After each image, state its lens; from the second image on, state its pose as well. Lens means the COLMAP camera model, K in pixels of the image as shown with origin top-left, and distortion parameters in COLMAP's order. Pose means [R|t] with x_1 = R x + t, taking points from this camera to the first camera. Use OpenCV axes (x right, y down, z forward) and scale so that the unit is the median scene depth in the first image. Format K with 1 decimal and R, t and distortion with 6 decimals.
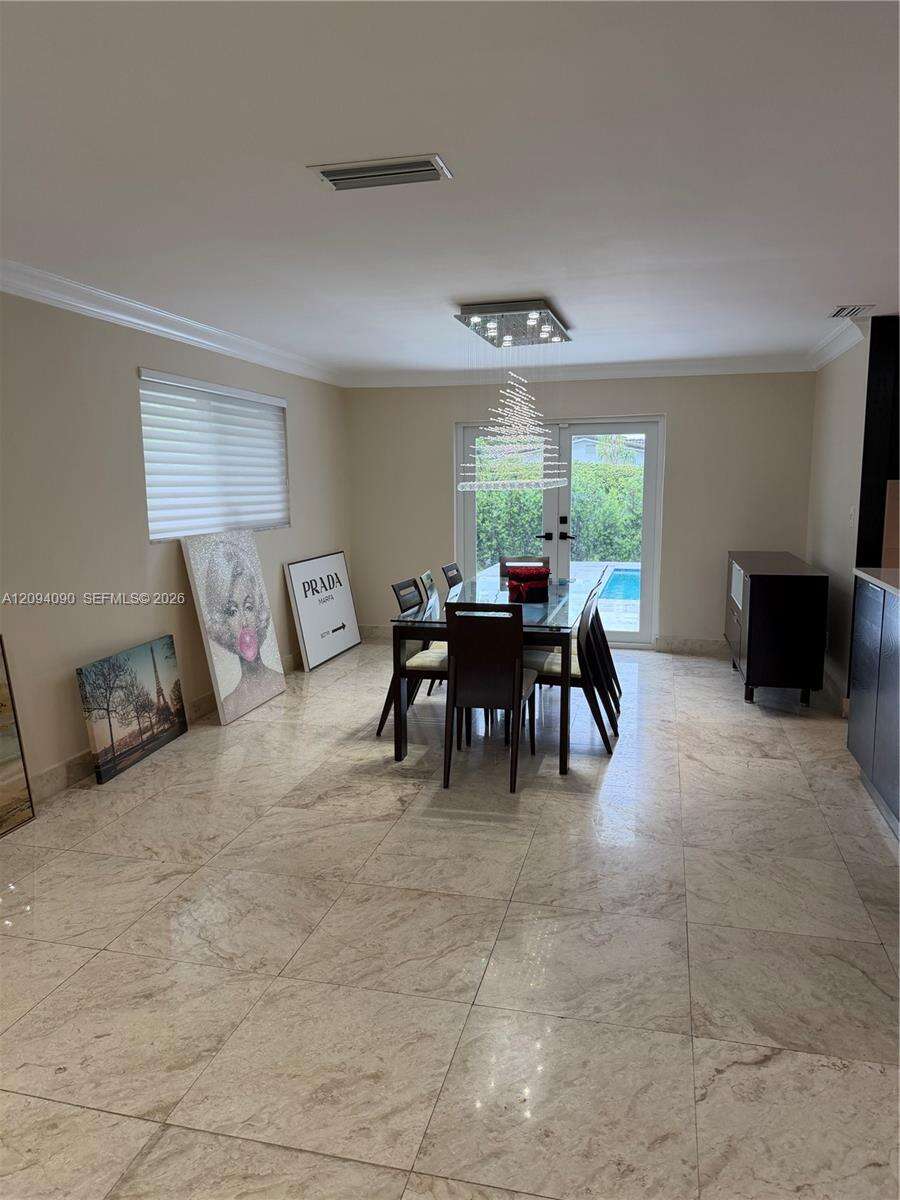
lens RADIAL K [[835.4, 0, 450.0], [0, 835.4, 600.0], [0, 0, 1]] dist [0.049901, -0.098271]
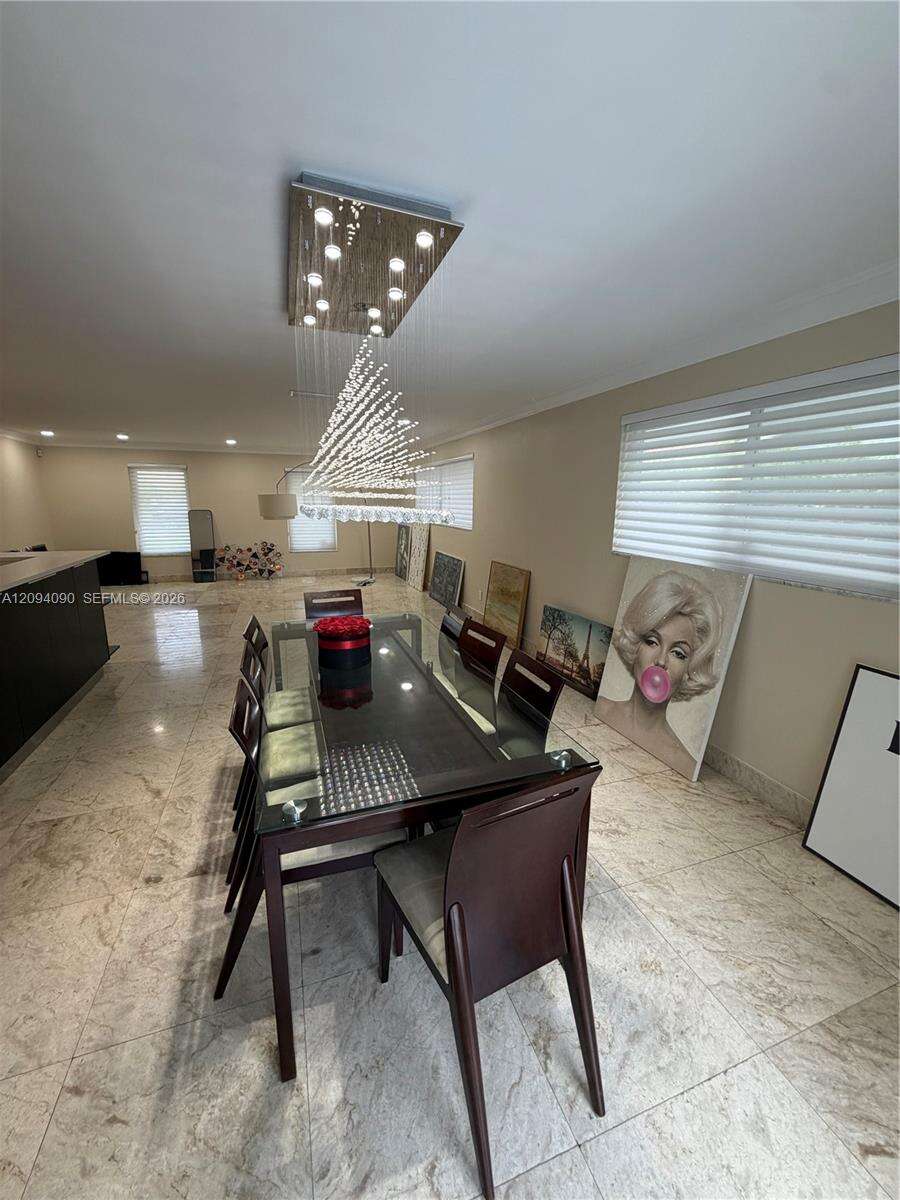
lens RADIAL K [[474.9, 0, 448.8], [0, 474.9, 595.3], [0, 0, 1]] dist [-0.001415, 0.000077]
pose [[-0.833135, 0.109114, -0.542199, 0.264500], [-0.083325, 0.944392, 0.318088, -0.221339], [0.546756, 0.310189, -0.777715, 1.467541]]
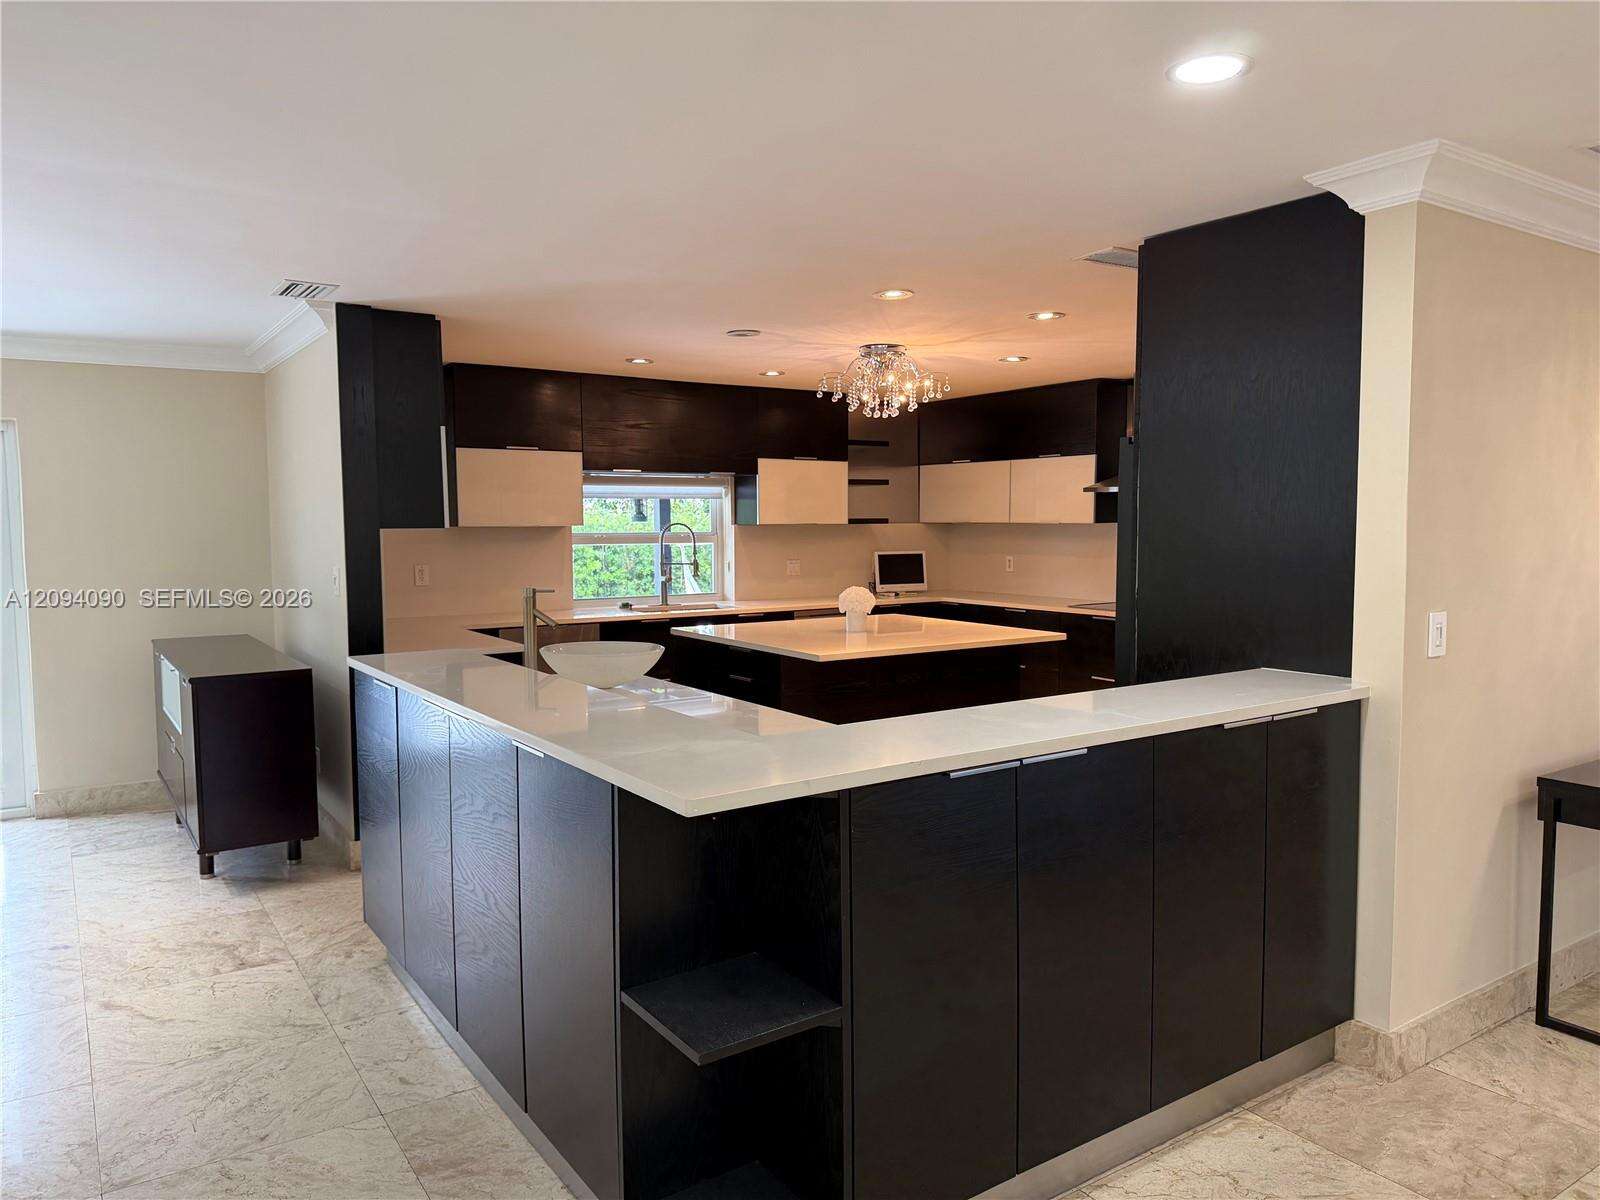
lens RADIAL K [[1115.5, 0, 800.0], [0, 1115.5, 600.0], [0, 0, 1]] dist [-0.005769, -0.006112]
pose [[0.664953, -0.054468, 0.744897, 0.045493], [0.112066, 0.993323, -0.027405, -0.015890], [-0.738430, 0.101701, 0.666617, 0.102286]]
